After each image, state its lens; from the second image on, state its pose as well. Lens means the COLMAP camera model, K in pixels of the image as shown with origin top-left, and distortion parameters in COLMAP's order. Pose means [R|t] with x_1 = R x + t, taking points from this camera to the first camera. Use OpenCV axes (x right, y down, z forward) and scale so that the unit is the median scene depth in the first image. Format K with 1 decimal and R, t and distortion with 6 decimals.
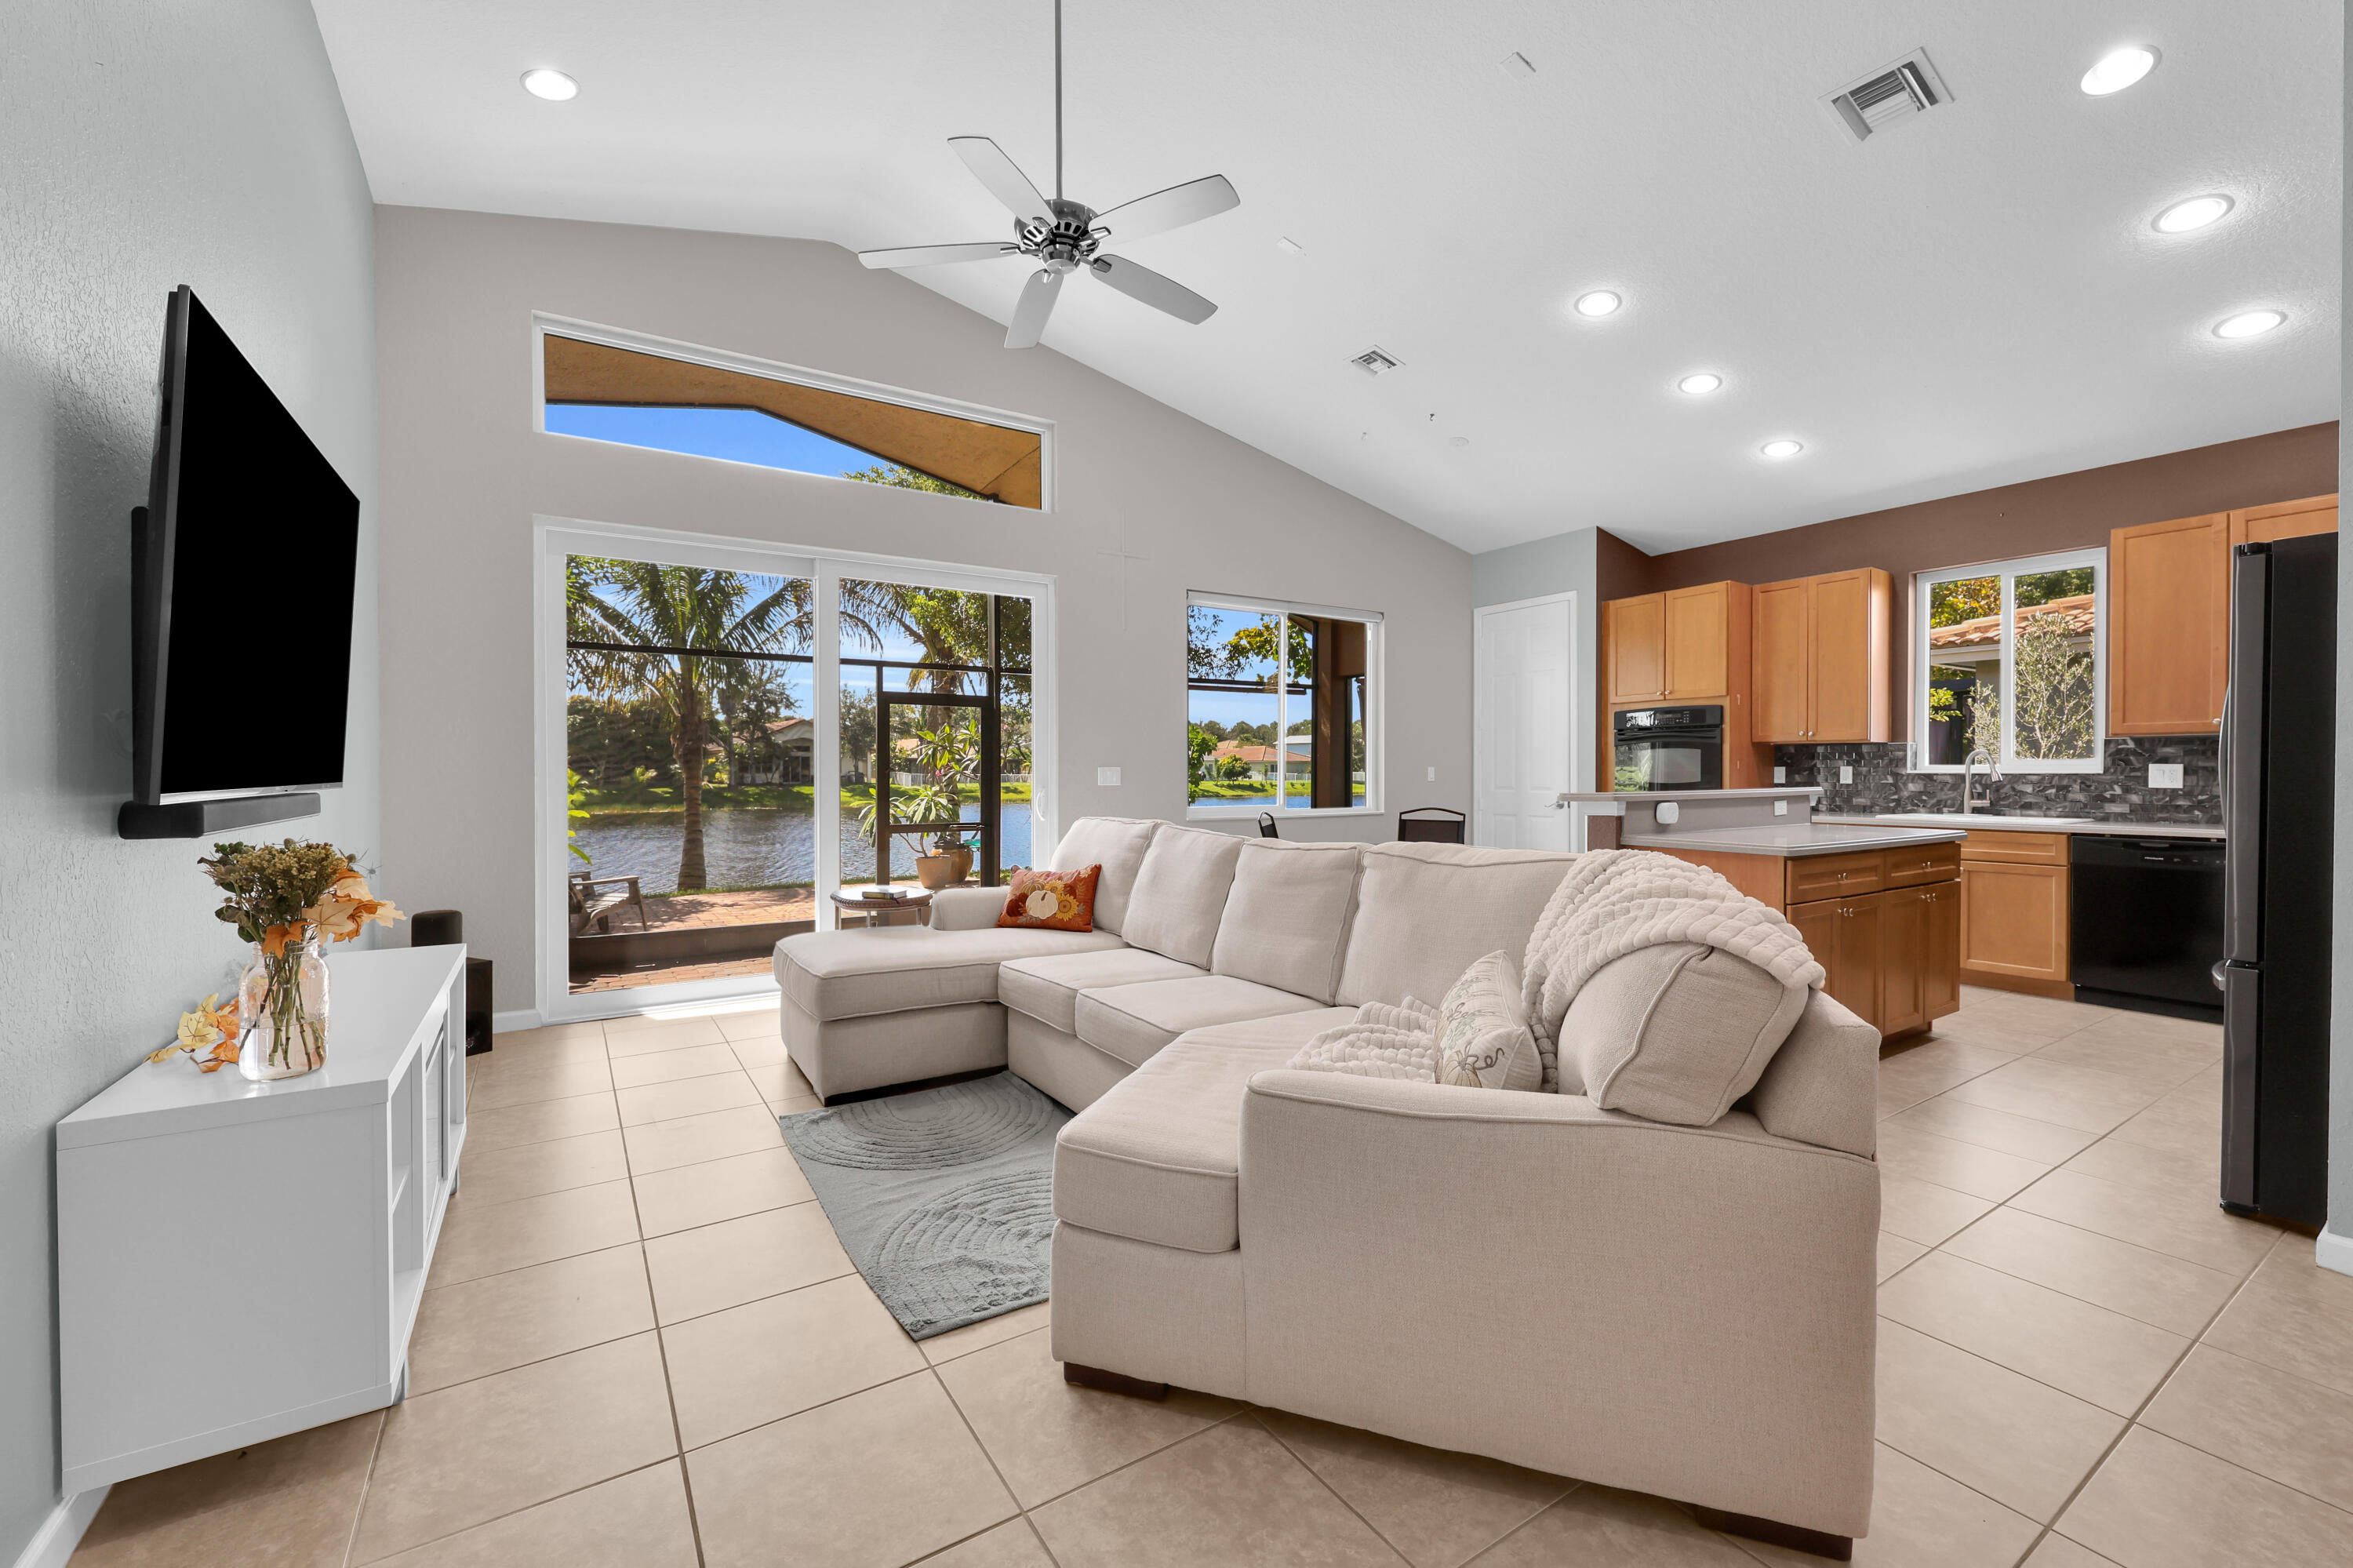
lens RADIAL K [[961.7, 0, 1160.4], [0, 961.7, 780.6], [0, 0, 1]] dist [0.000782, -0.002103]
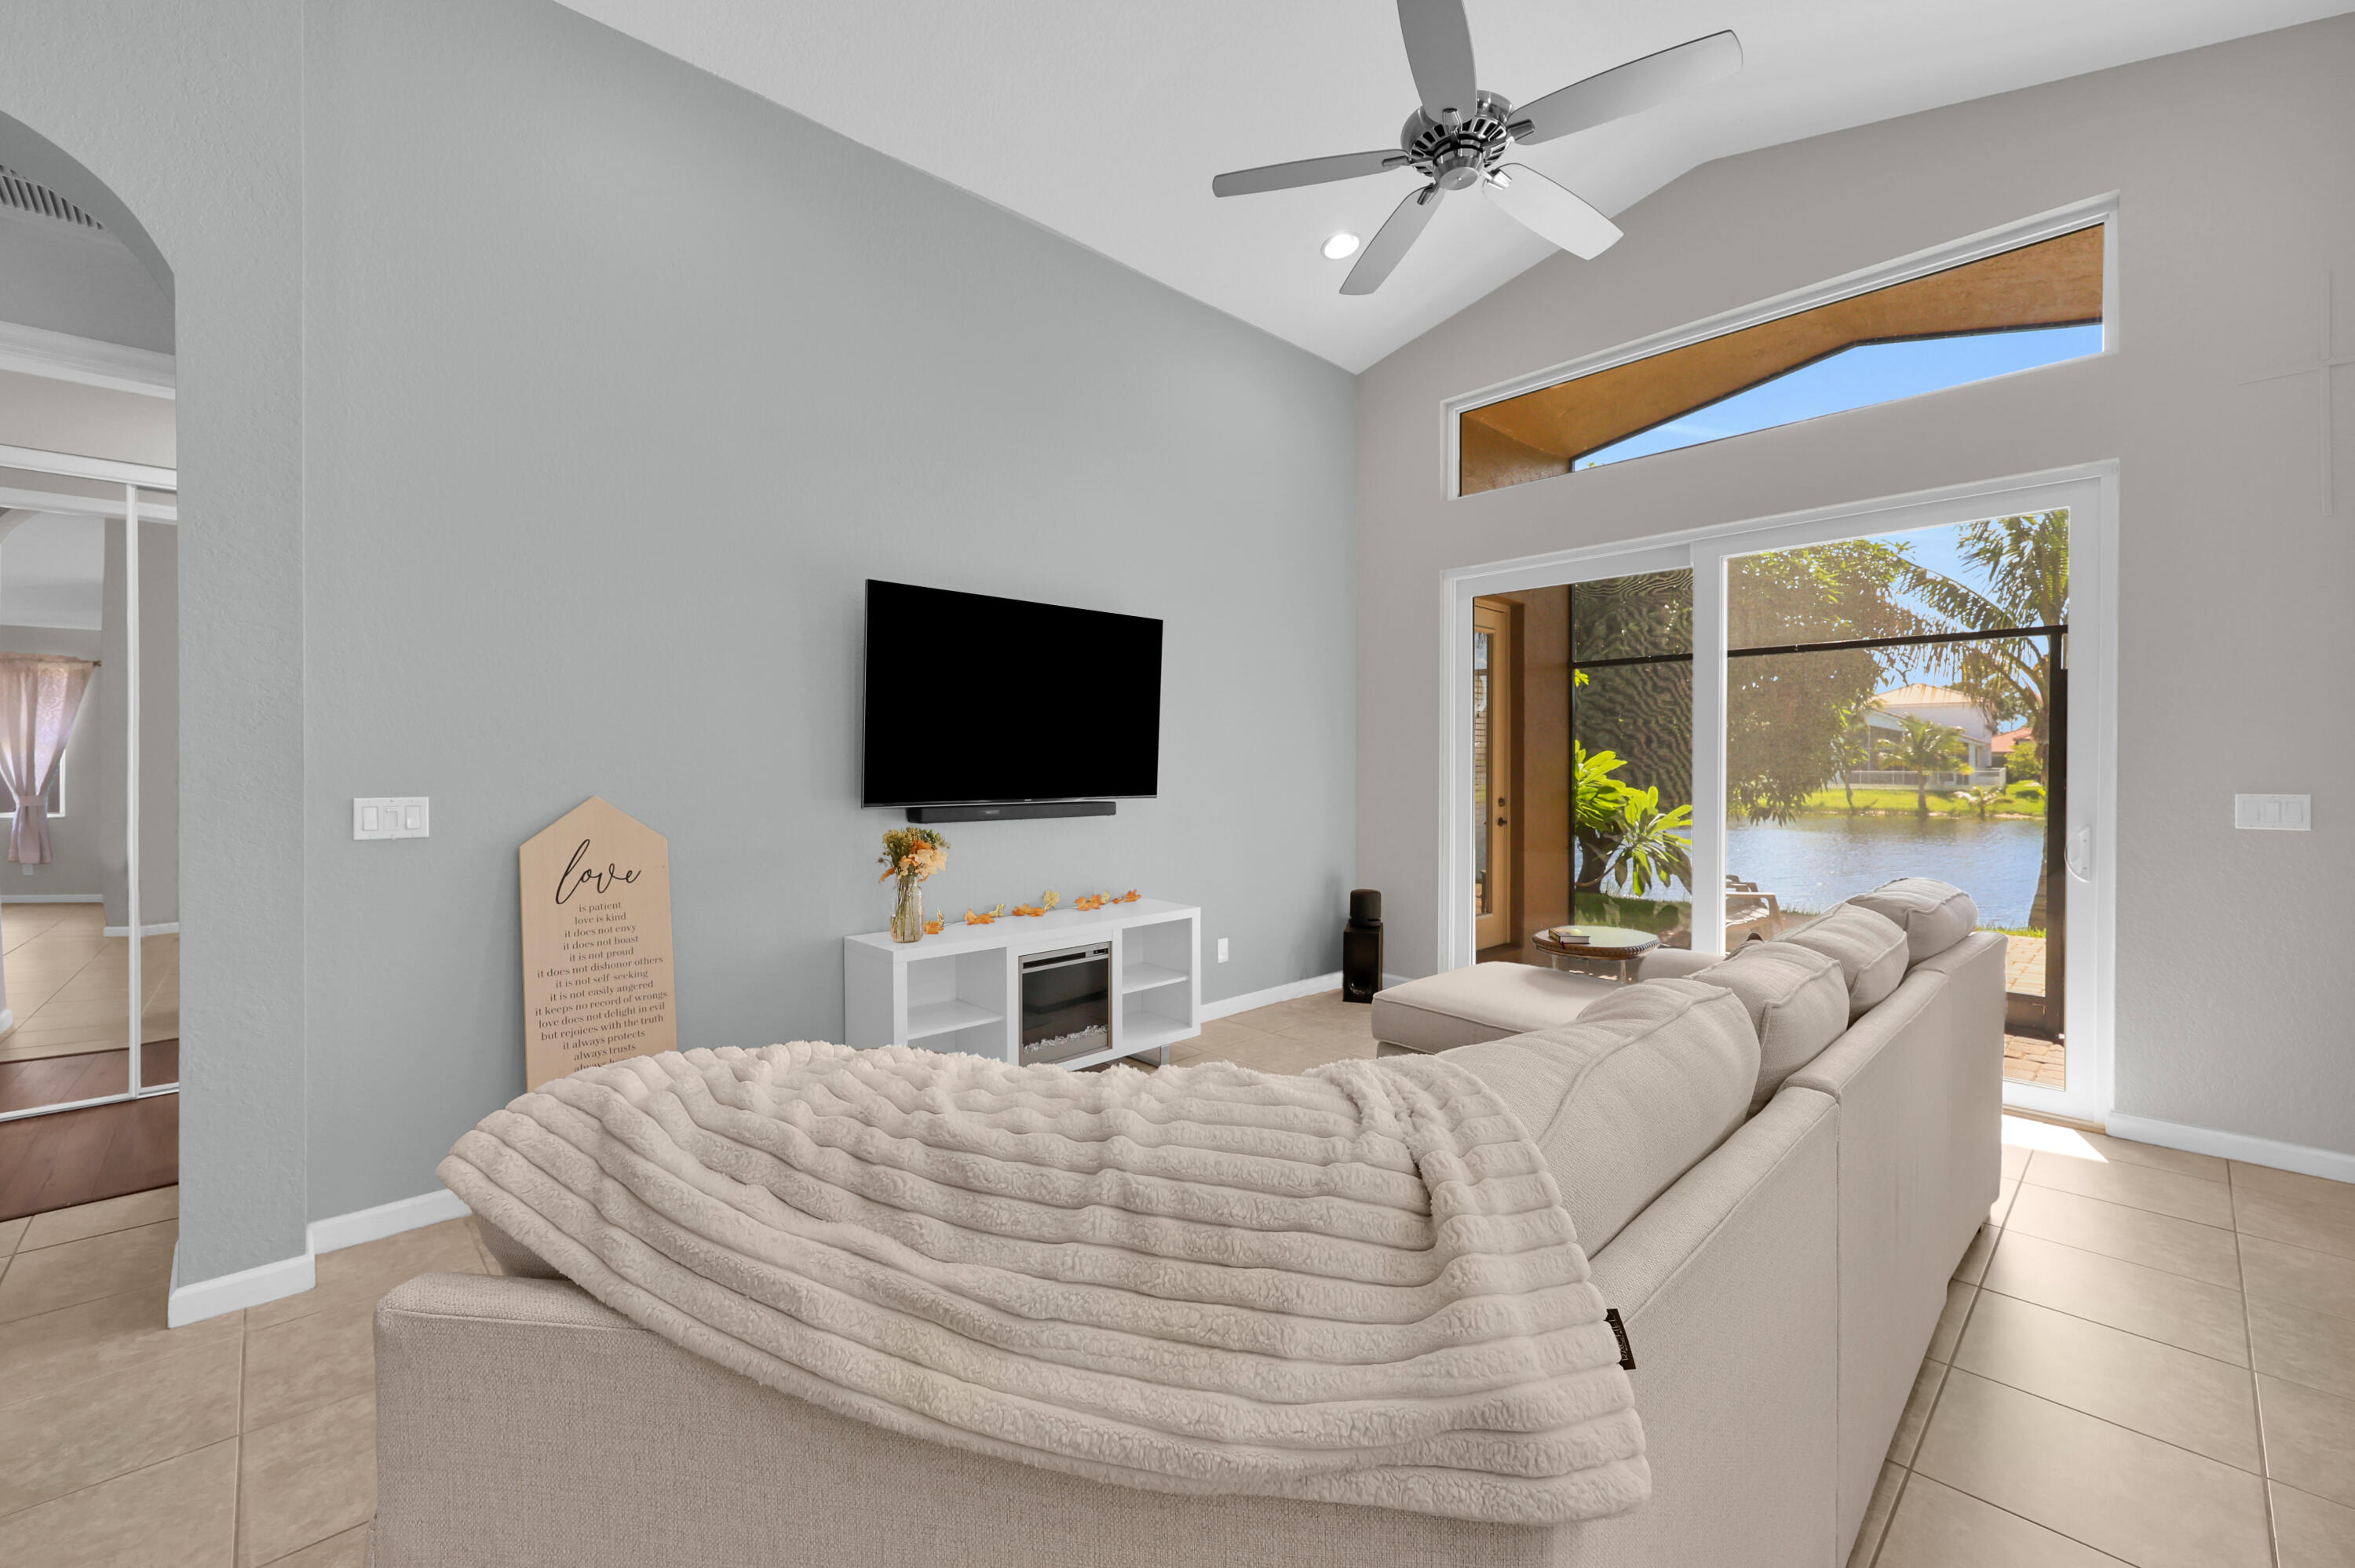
lens RADIAL K [[976.3, 0, 1187.5], [0, 976.3, 779.4], [0, 0, 1]] dist [-0.001273, 0.000007]
pose [[0.191072, 0.014170, -0.981474, 0.386495], [-0.011522, 0.999859, 0.012193, -0.020831], [0.981508, 0.008979, 0.191208, 0.354784]]
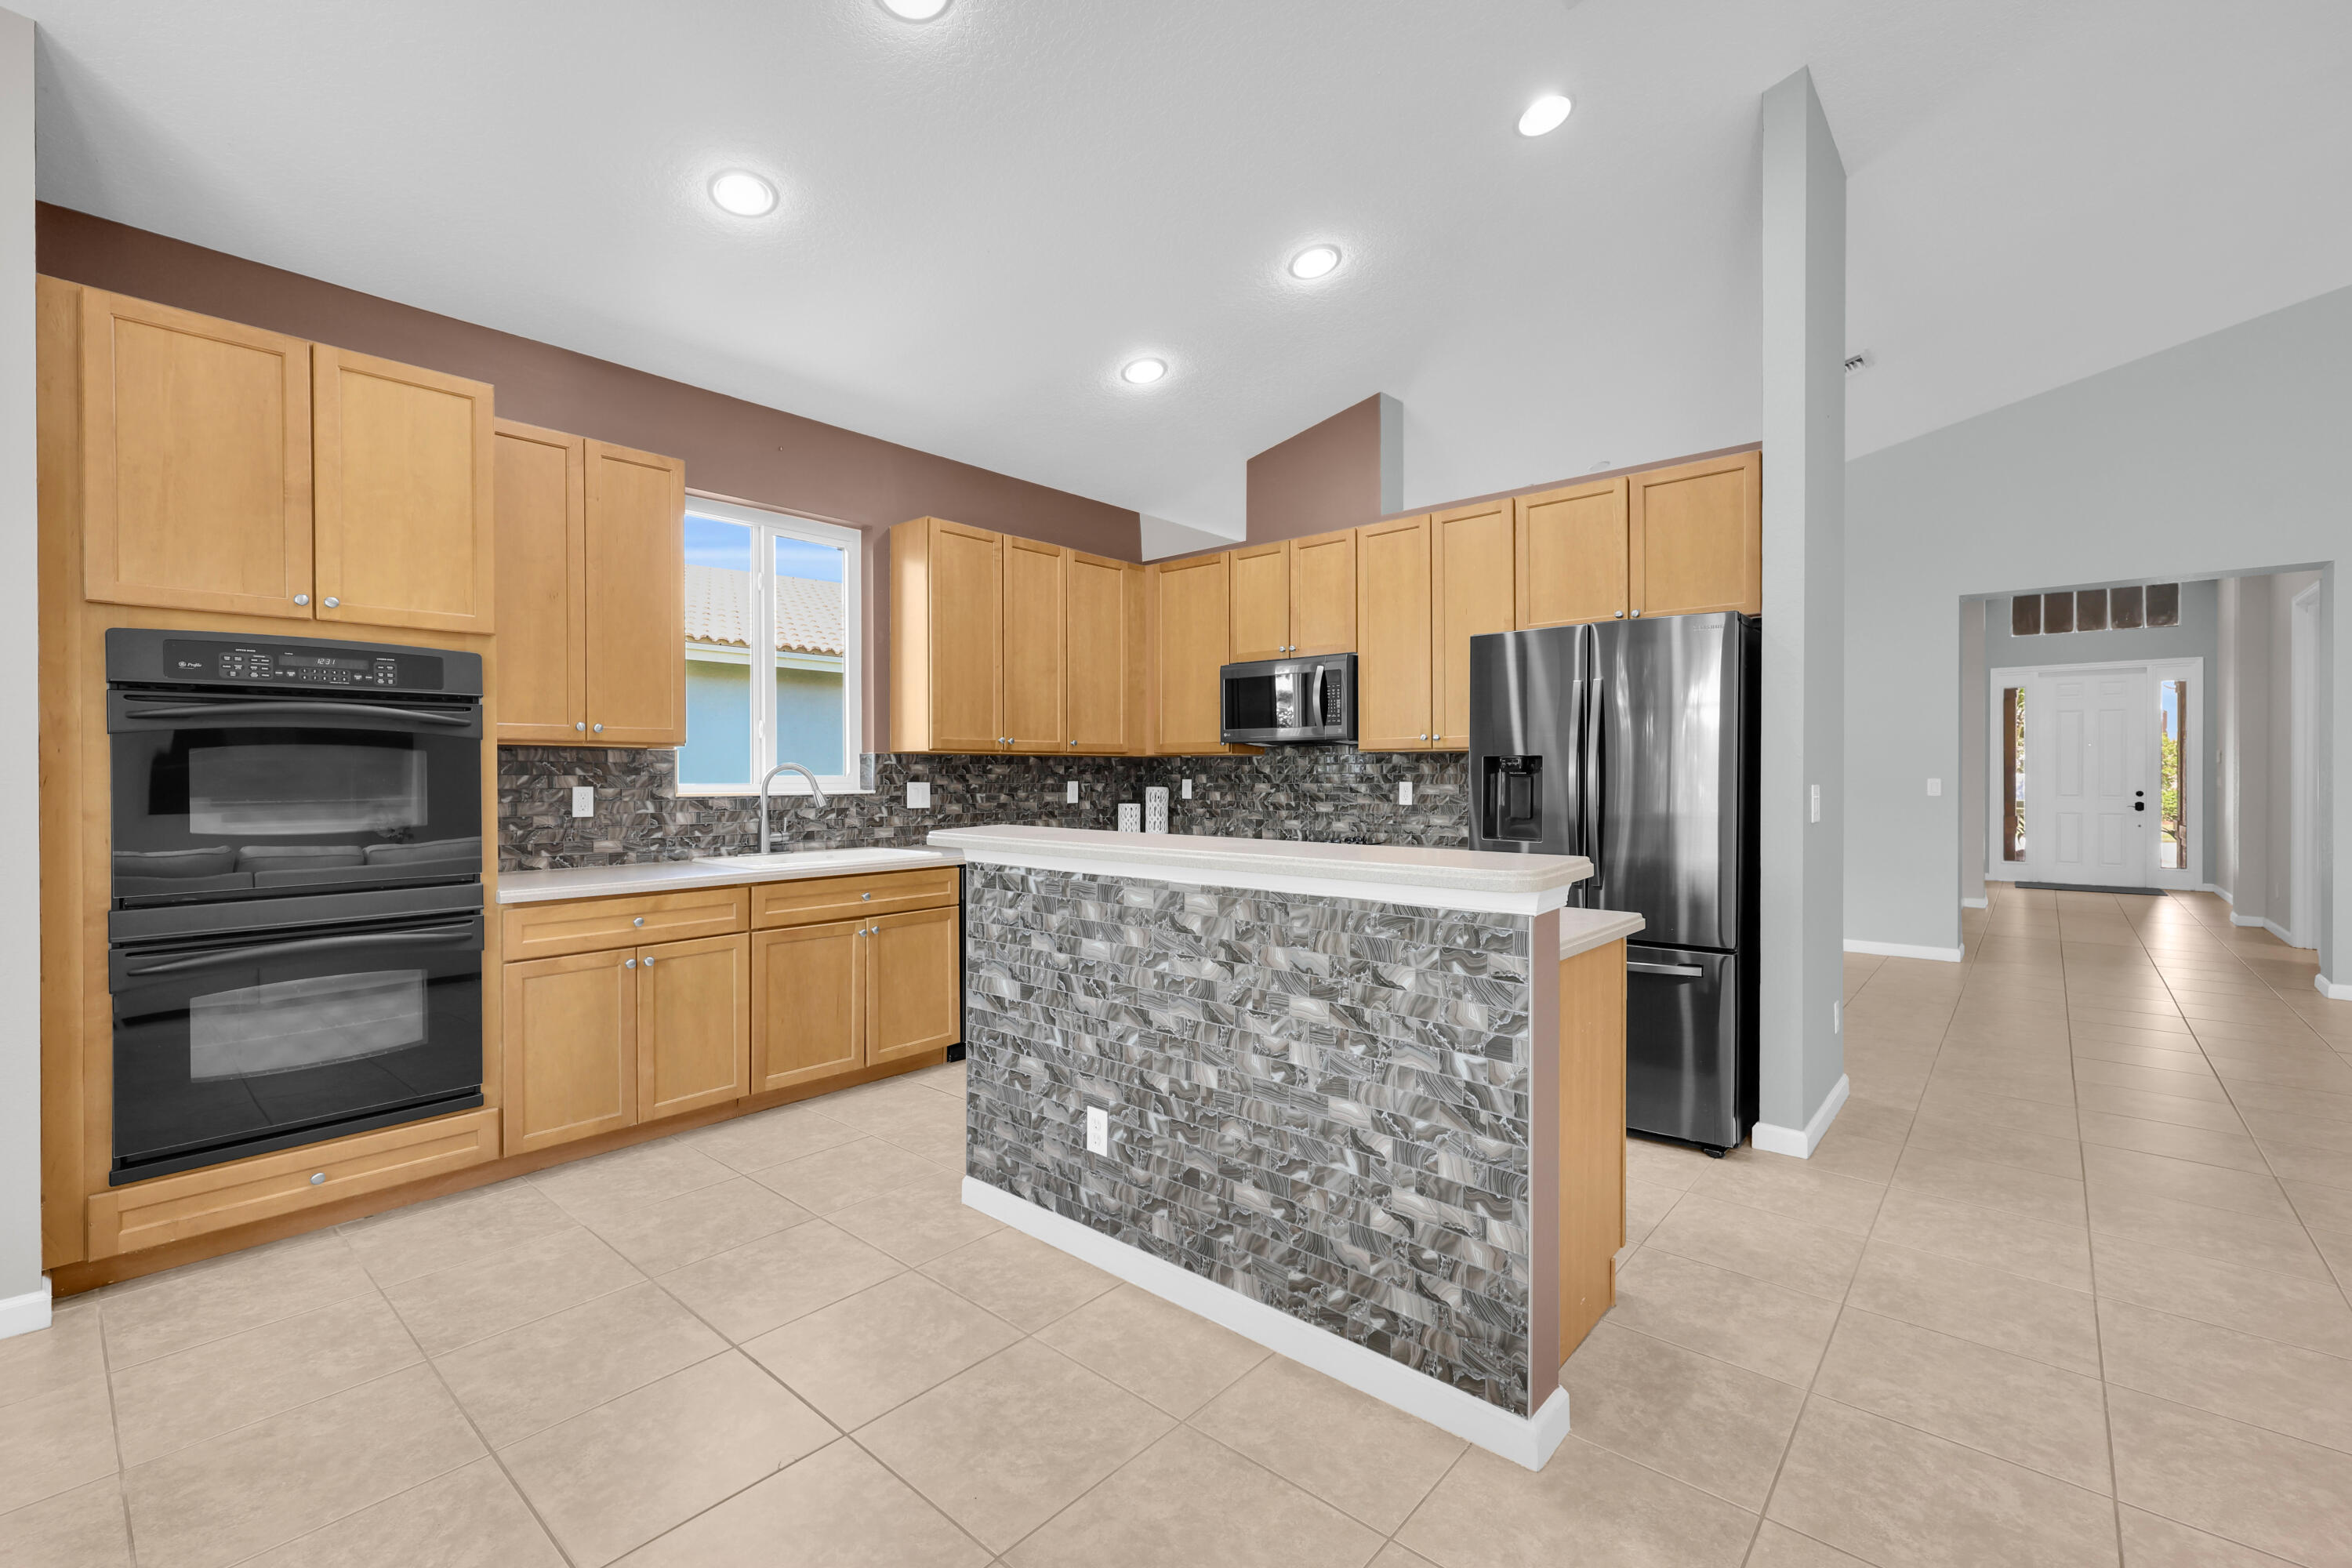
lens RADIAL K [[1001.5, 0, 1203.9], [0, 1001.5, 780.4], [0, 0, 1]] dist [-0.014662, 0.004630]
pose [[-0.289015, -0.002820, 0.957320, 0.039291], [0.014754, 0.999864, 0.007400, -0.019364], [-0.957211, 0.016263, -0.288934, 0.893581]]
